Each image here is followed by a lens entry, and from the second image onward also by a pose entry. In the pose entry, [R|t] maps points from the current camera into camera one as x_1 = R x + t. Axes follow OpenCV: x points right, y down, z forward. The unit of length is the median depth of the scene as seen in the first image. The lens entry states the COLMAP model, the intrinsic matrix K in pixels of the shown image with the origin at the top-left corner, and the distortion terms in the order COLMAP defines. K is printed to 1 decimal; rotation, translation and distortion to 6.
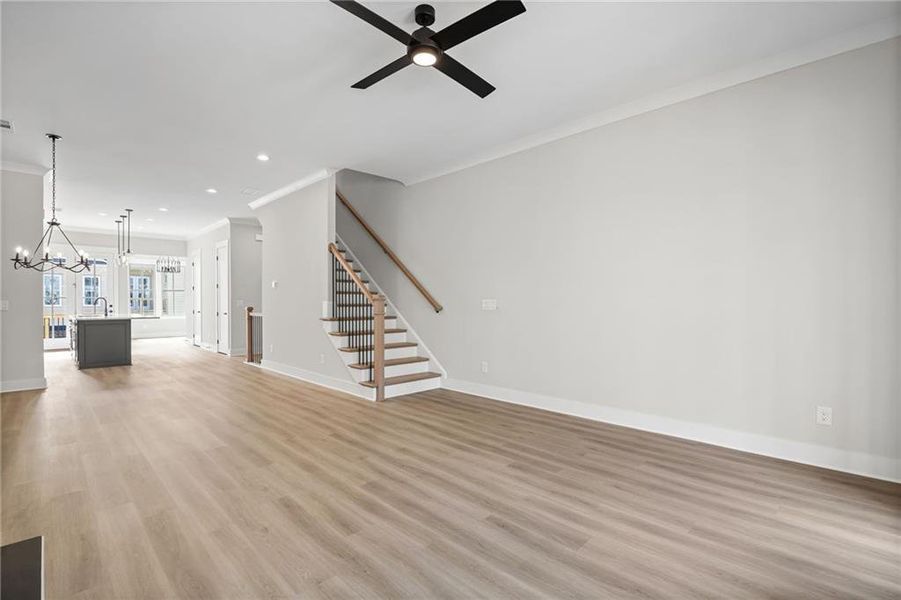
lens RADIAL K [[443.6, 0, 448.6], [0, 443.6, 303.4], [0, 0, 1]] dist [0.015039, 0.000223]
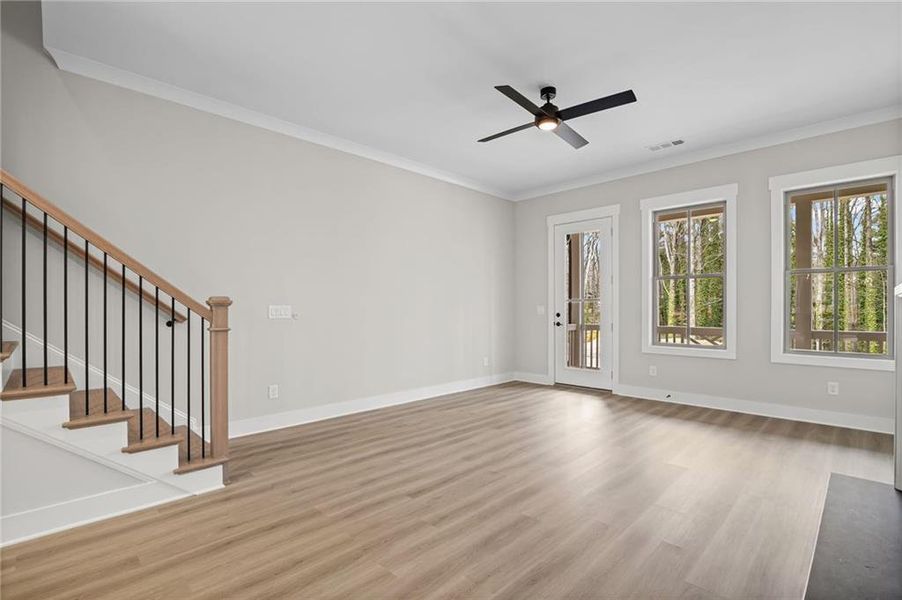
lens RADIAL K [[444.1, 0, 451.2], [0, 444.1, 308.3], [0, 0, 1]] dist [0.015039, 0.000223]
pose [[-0.082906, 0.008356, 0.996522, -1.006768], [0.000184, 0.999965, -0.008369, 0.003706], [-0.996557, -0.000511, -0.082905, 1.034036]]
